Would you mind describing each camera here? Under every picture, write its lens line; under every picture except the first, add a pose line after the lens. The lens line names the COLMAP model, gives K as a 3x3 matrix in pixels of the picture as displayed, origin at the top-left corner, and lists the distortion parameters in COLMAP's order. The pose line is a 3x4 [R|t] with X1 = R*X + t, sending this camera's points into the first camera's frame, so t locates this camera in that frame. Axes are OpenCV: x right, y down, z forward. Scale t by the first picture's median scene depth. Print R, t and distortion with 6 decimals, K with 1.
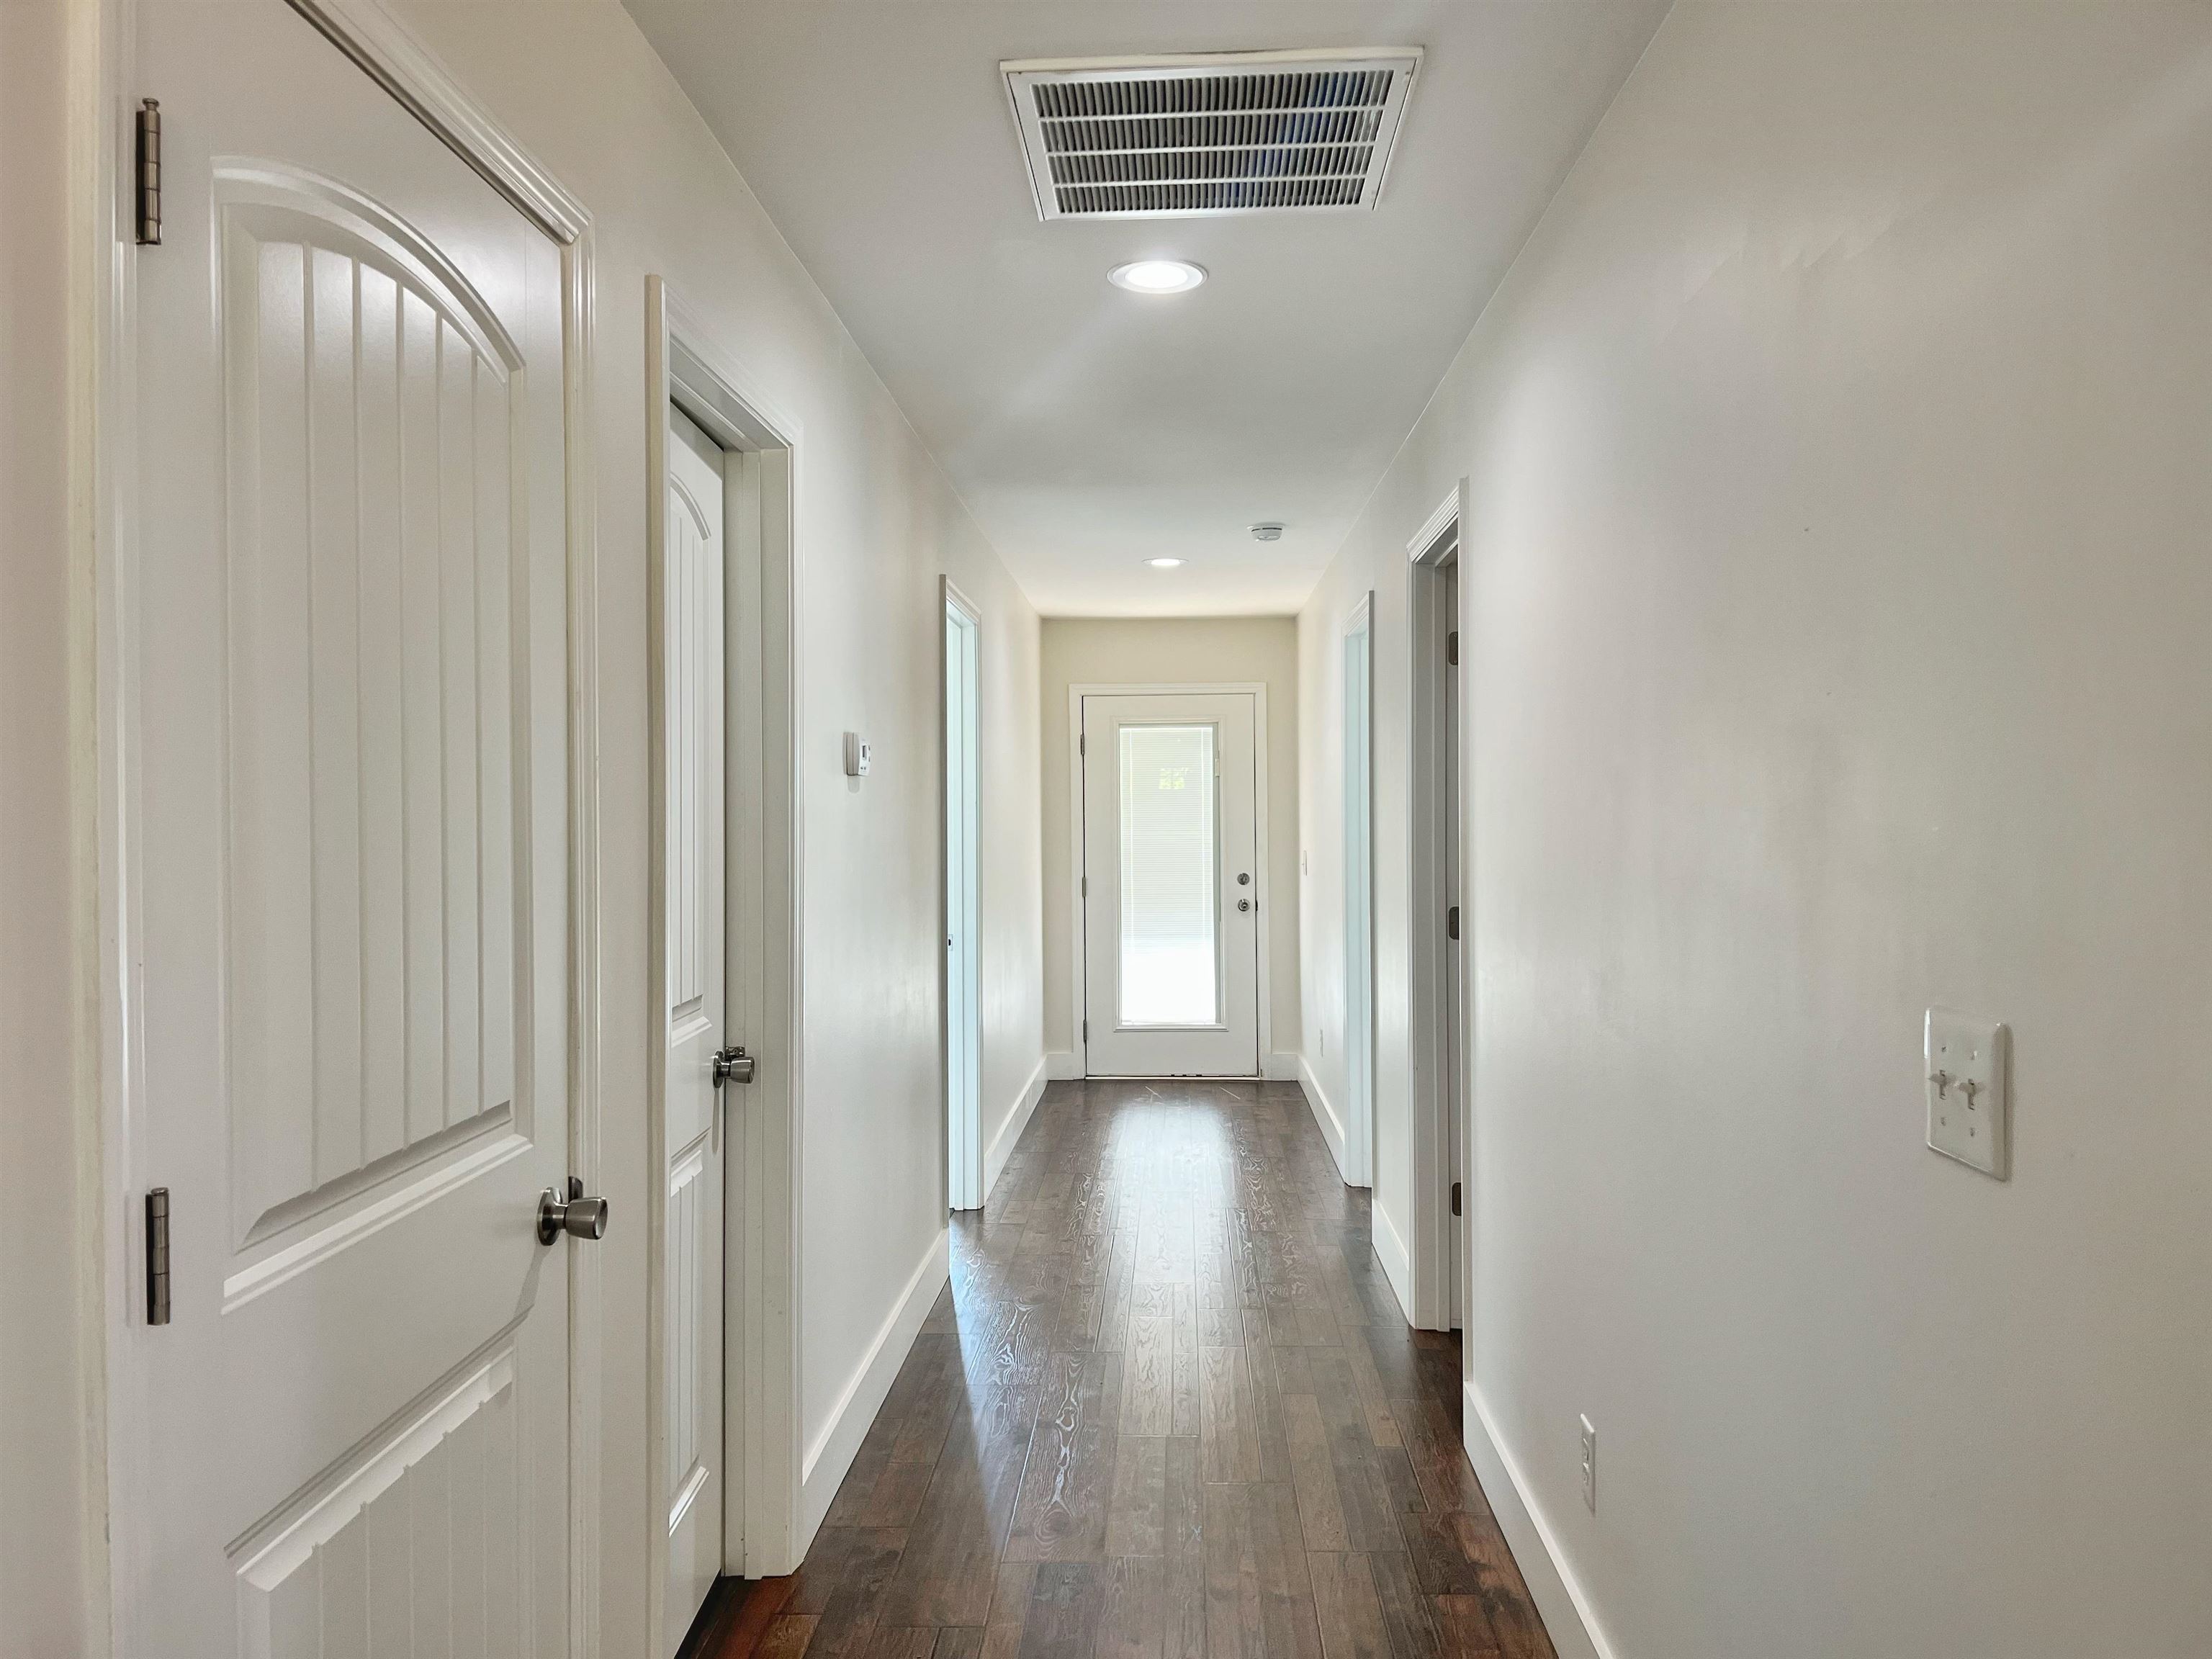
lens RADIAL K [[1654.1, 0, 1118.0], [0, 1654.1, 831.7], [0, 0, 1]] dist [0.076019, -0.099660]
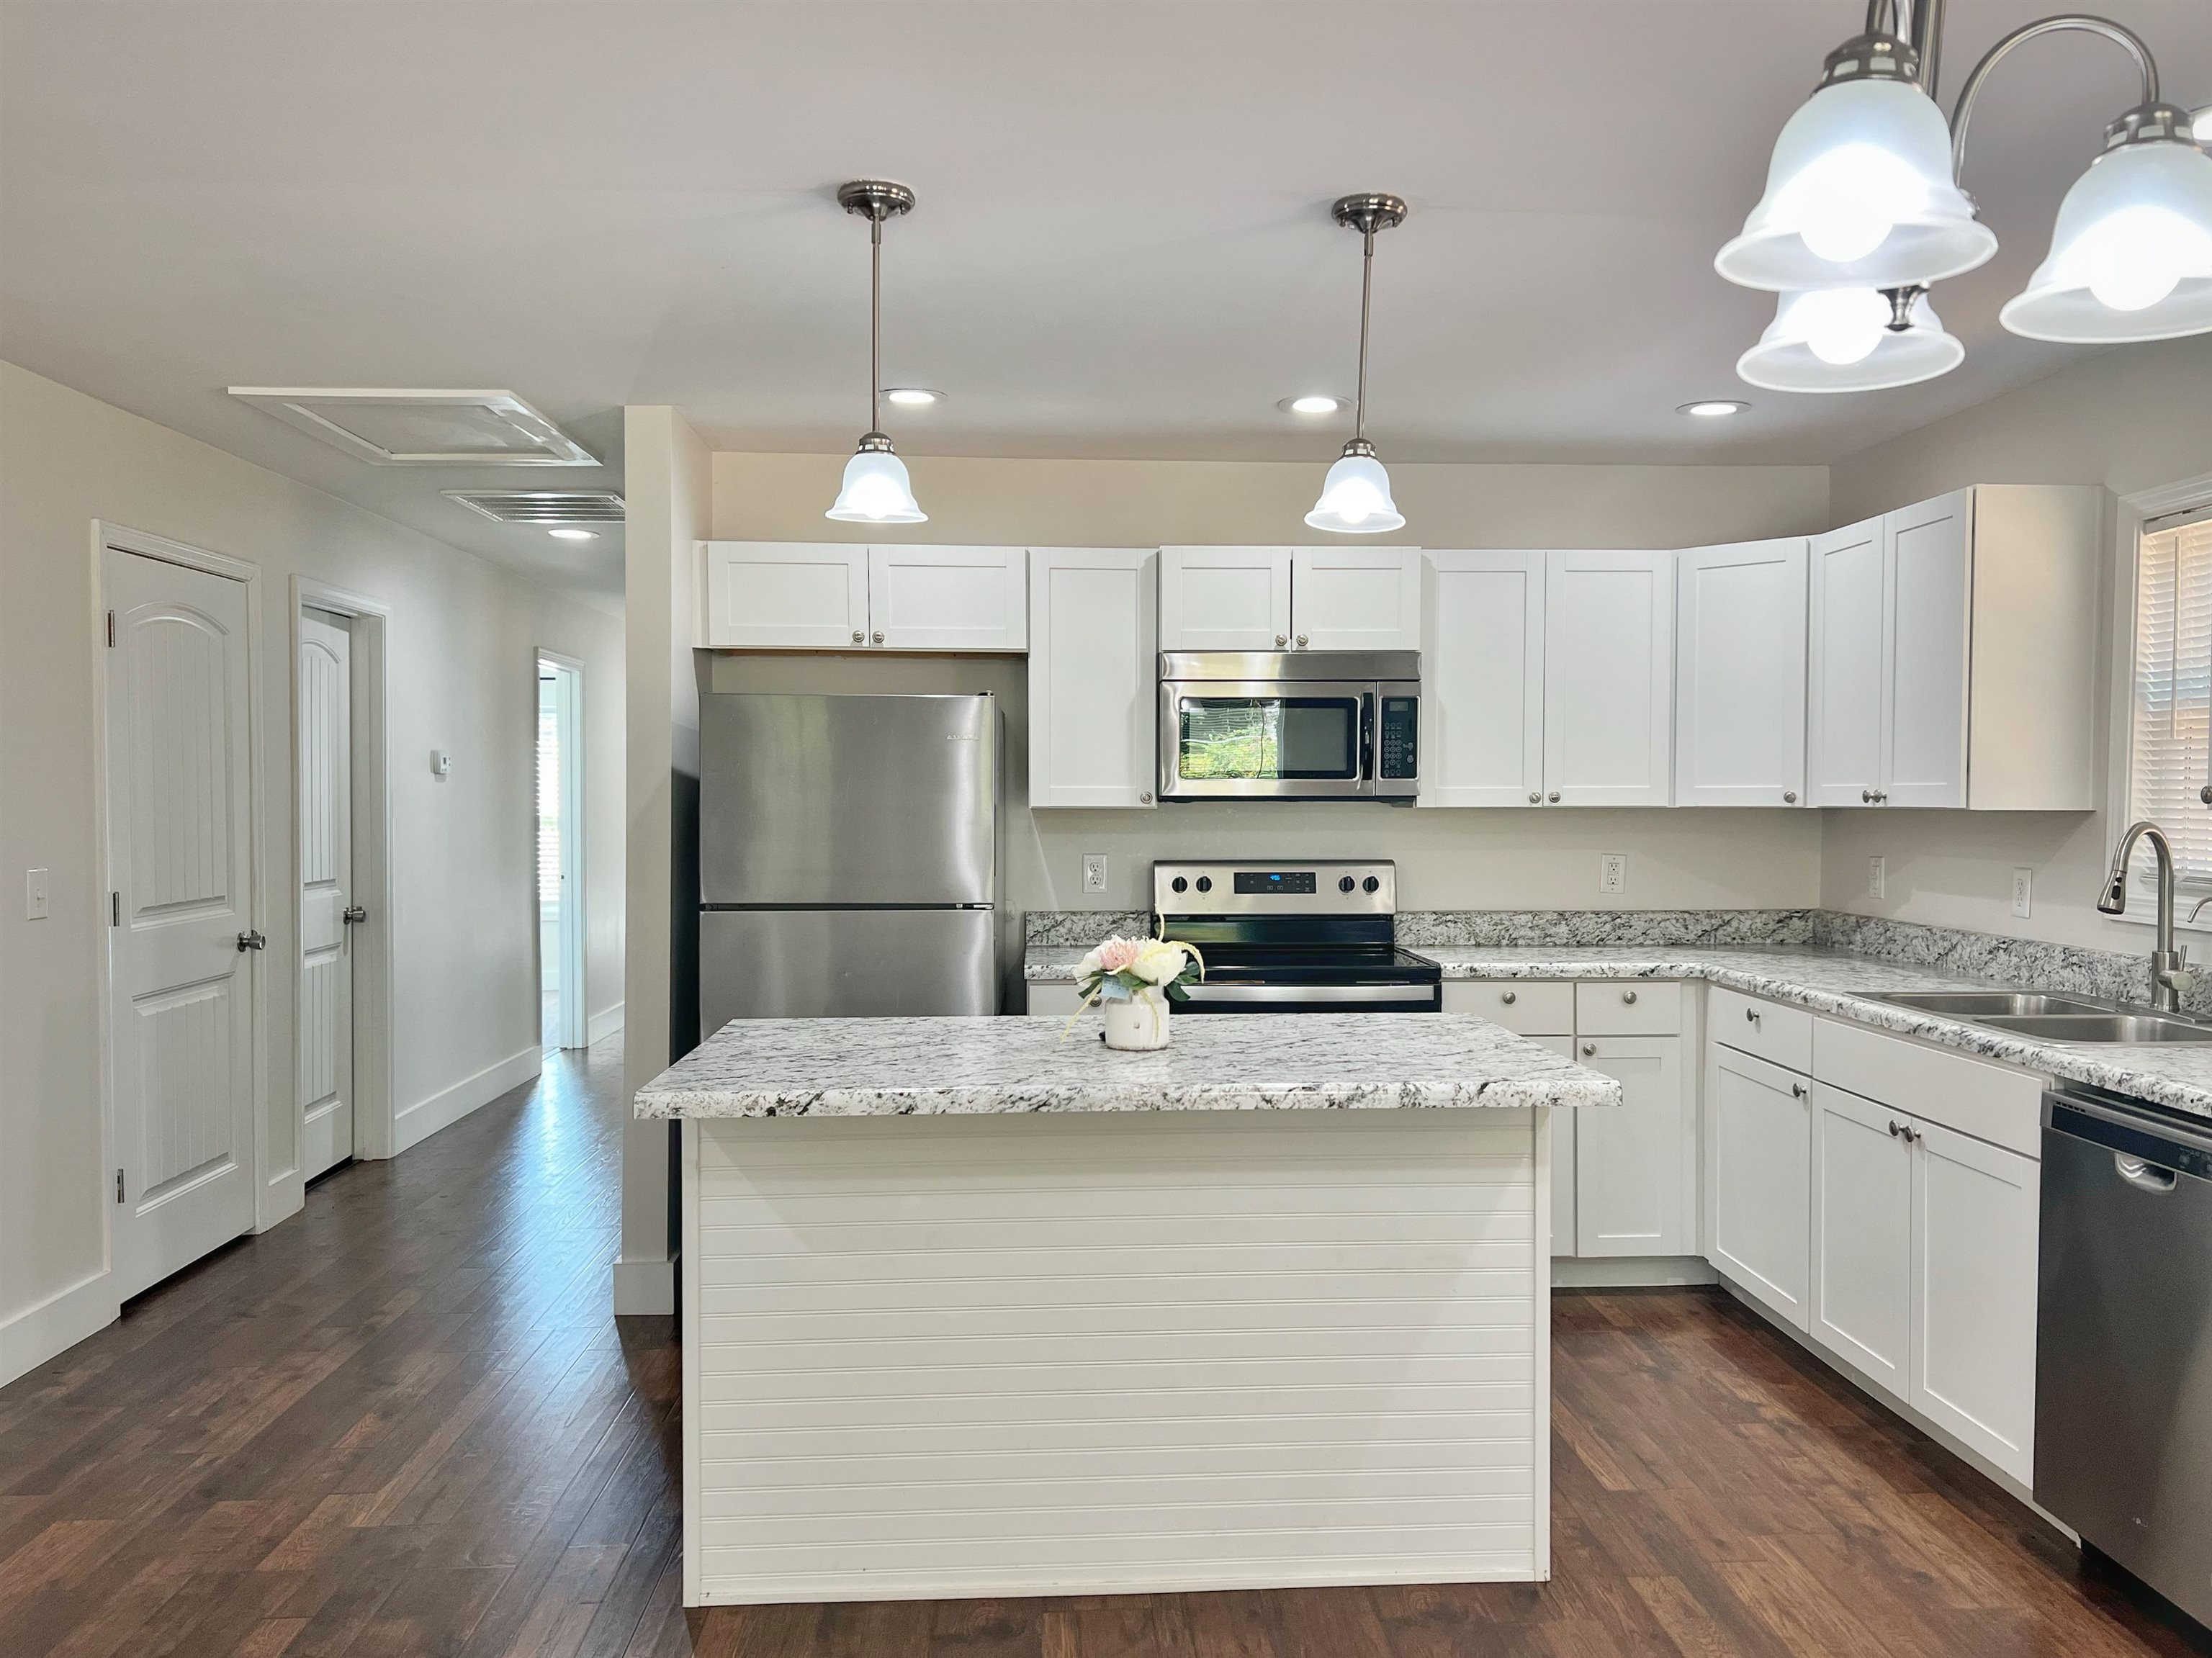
lens RADIAL K [[1678.2, 0, 1129.0], [0, 1678.2, 835.9], [0, 0, 1]] dist [0.066709, -0.075070]
pose [[0.995384, 0.004748, 0.095852, 0.444771], [-0.006098, 0.999886, 0.013799, 0.005763], [-0.095775, -0.014320, 0.995300, -1.012811]]
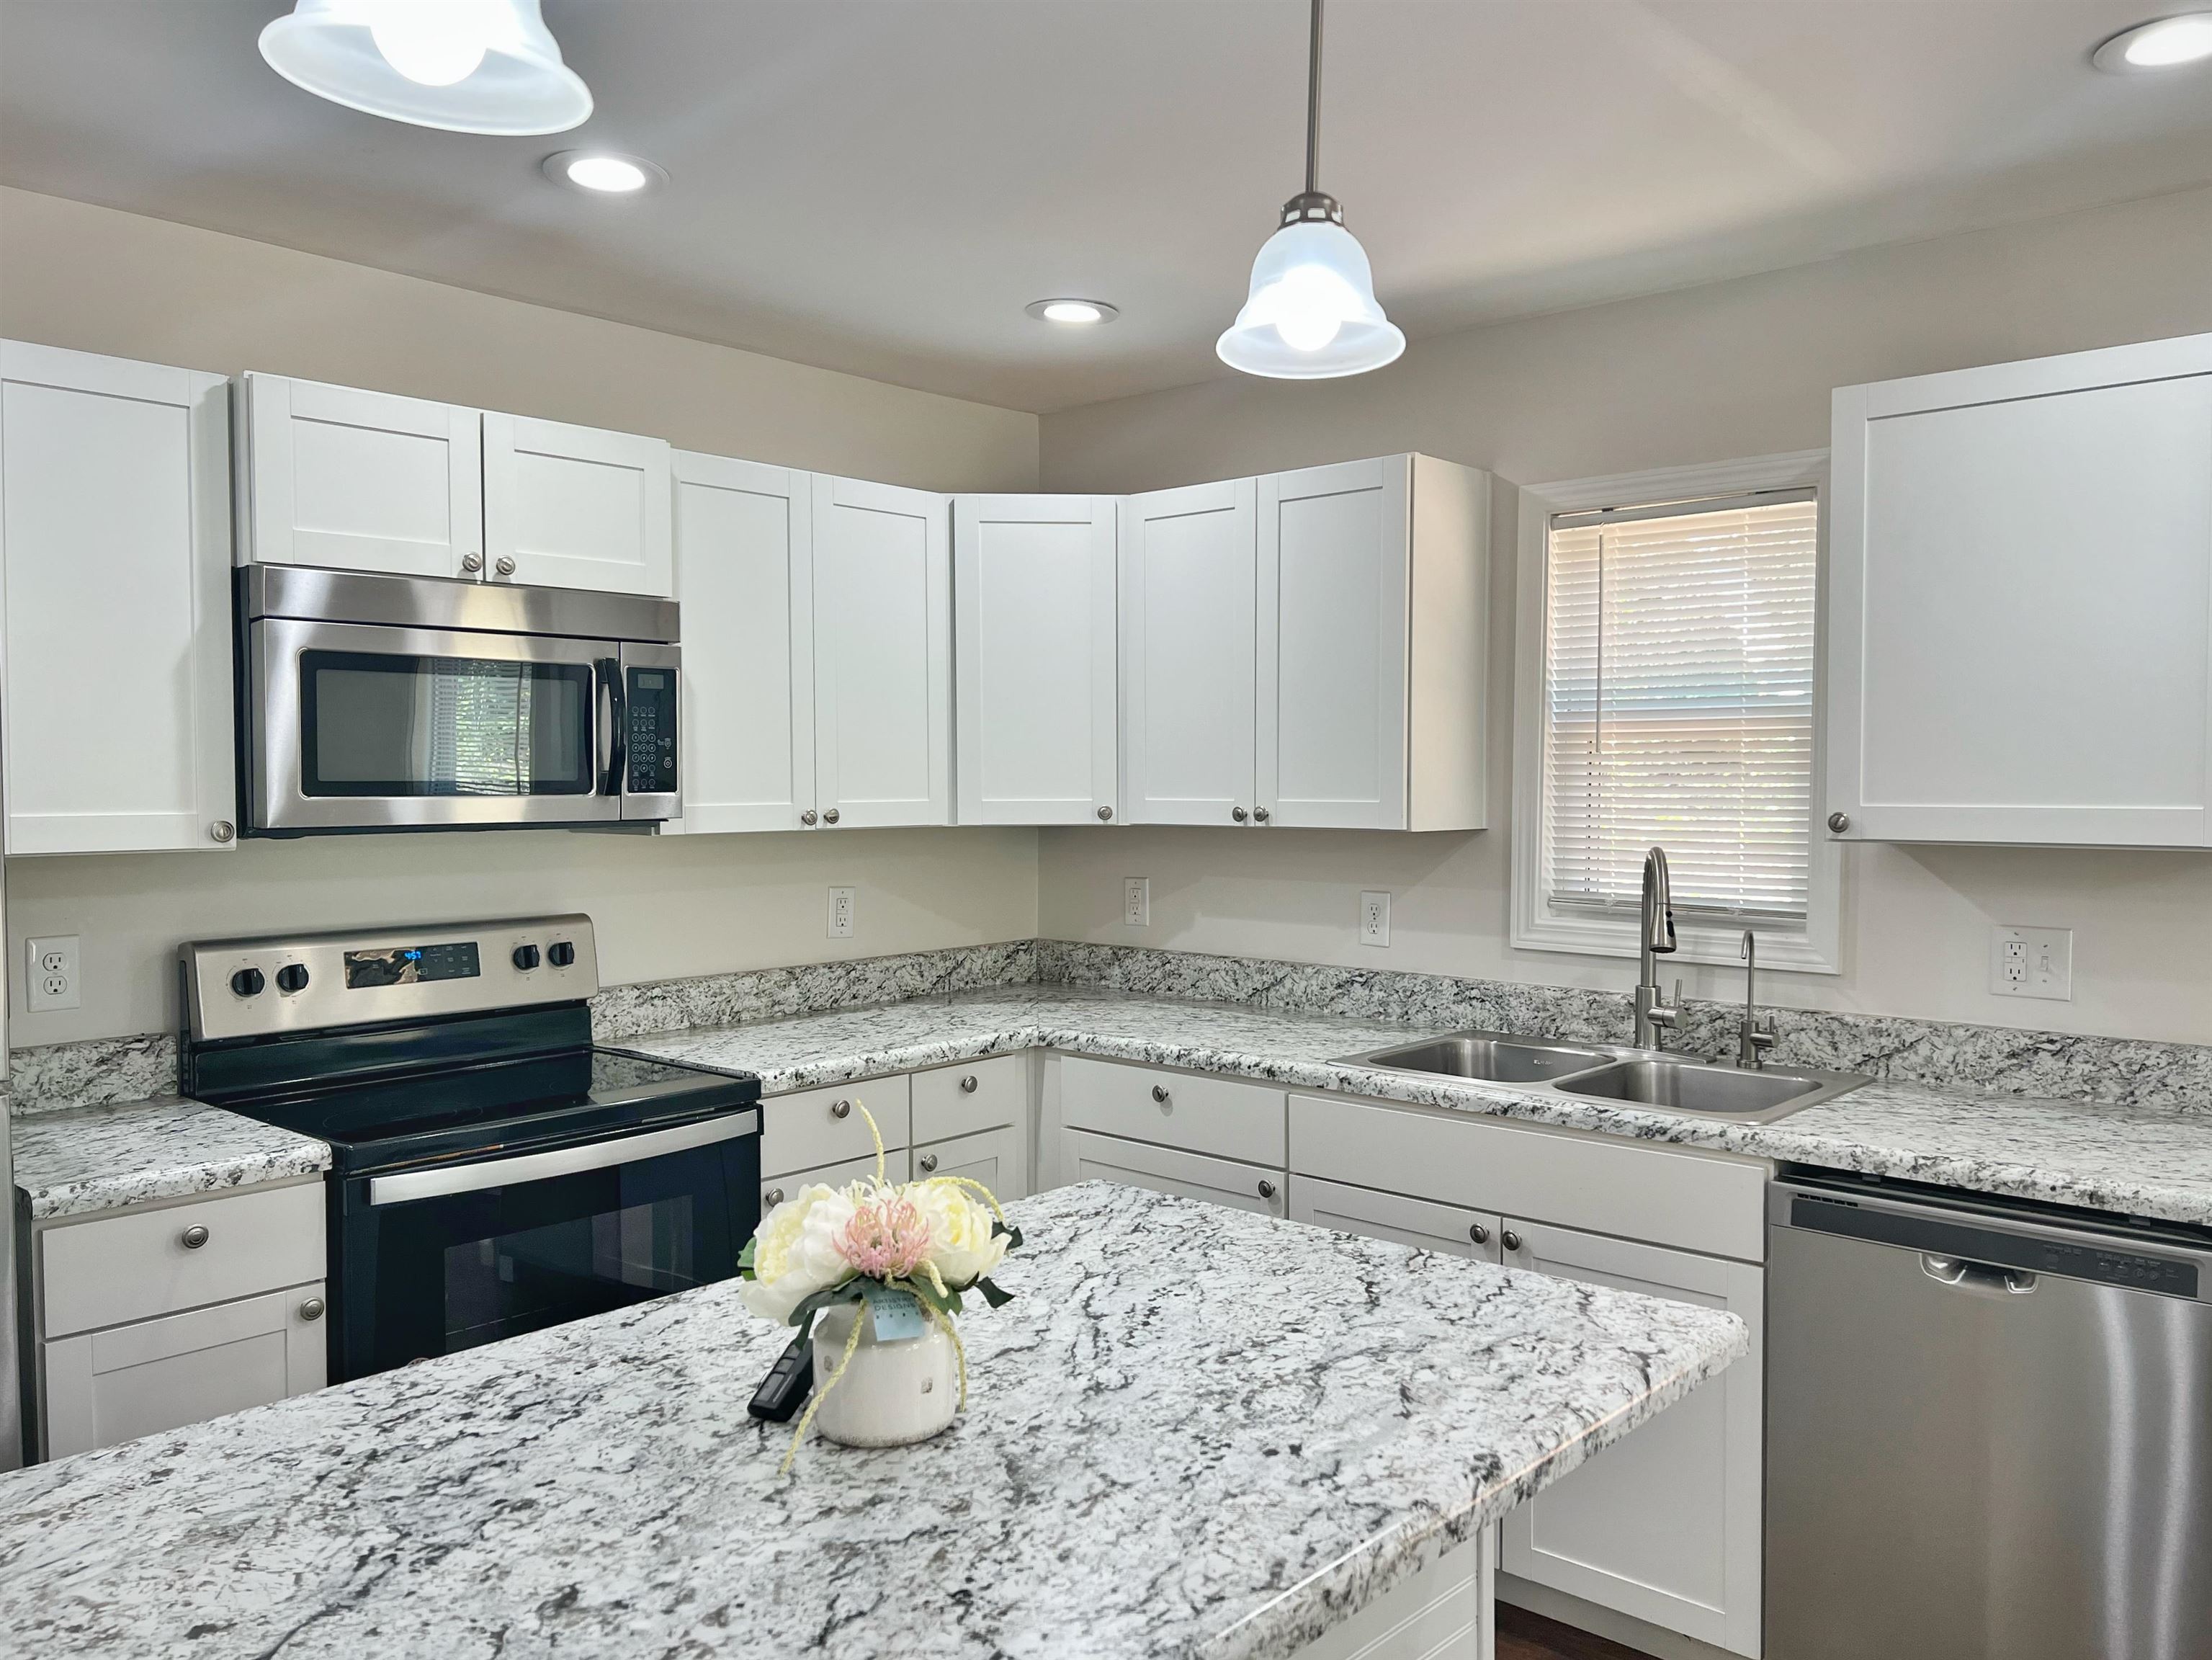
lens RADIAL K [[1699.6, 0, 1123.2], [0, 1699.6, 829.8], [0, 0, 1]] dist [0.060423, -0.069147]
pose [[0.637645, -0.020362, 0.770061, 0.256982], [0.005066, 0.999740, 0.022240, -0.022578], [-0.770314, -0.010280, 0.637582, -0.446770]]
